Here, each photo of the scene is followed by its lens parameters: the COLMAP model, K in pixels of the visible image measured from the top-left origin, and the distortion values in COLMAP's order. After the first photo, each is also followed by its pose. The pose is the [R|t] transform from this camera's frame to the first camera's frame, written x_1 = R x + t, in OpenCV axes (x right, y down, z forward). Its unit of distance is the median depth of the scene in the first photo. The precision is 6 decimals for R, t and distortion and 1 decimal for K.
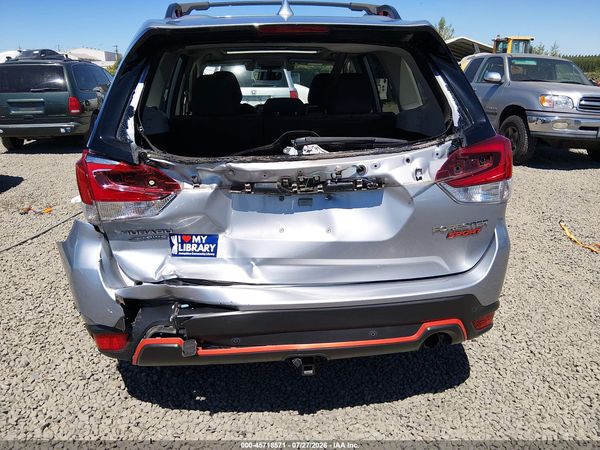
lens RADIAL K [[451.2, 0, 300.0], [0, 451.2, 225.0], [0, 0, 1]] dist [0.099662, -0.162145]
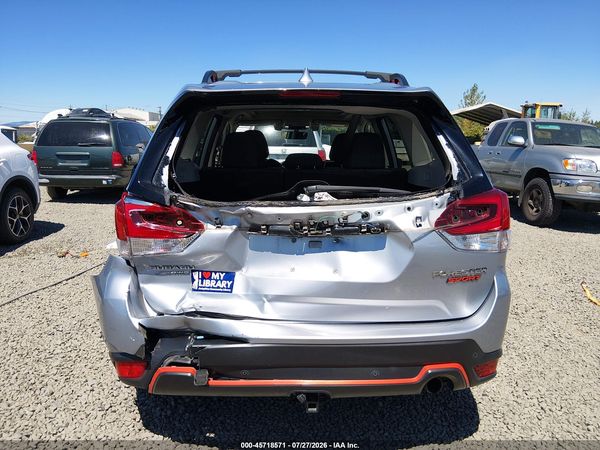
lens RADIAL K [[459.4, 0, 292.5], [0, 459.4, 226.5], [0, 0, 1]] dist [0.105872, -0.175292]
pose [[0.995932, 0.035953, -0.082621, 0.043564], [-0.046028, 0.991281, -0.123467, 0.041994], [0.077461, 0.126767, 0.988903, -0.096249]]
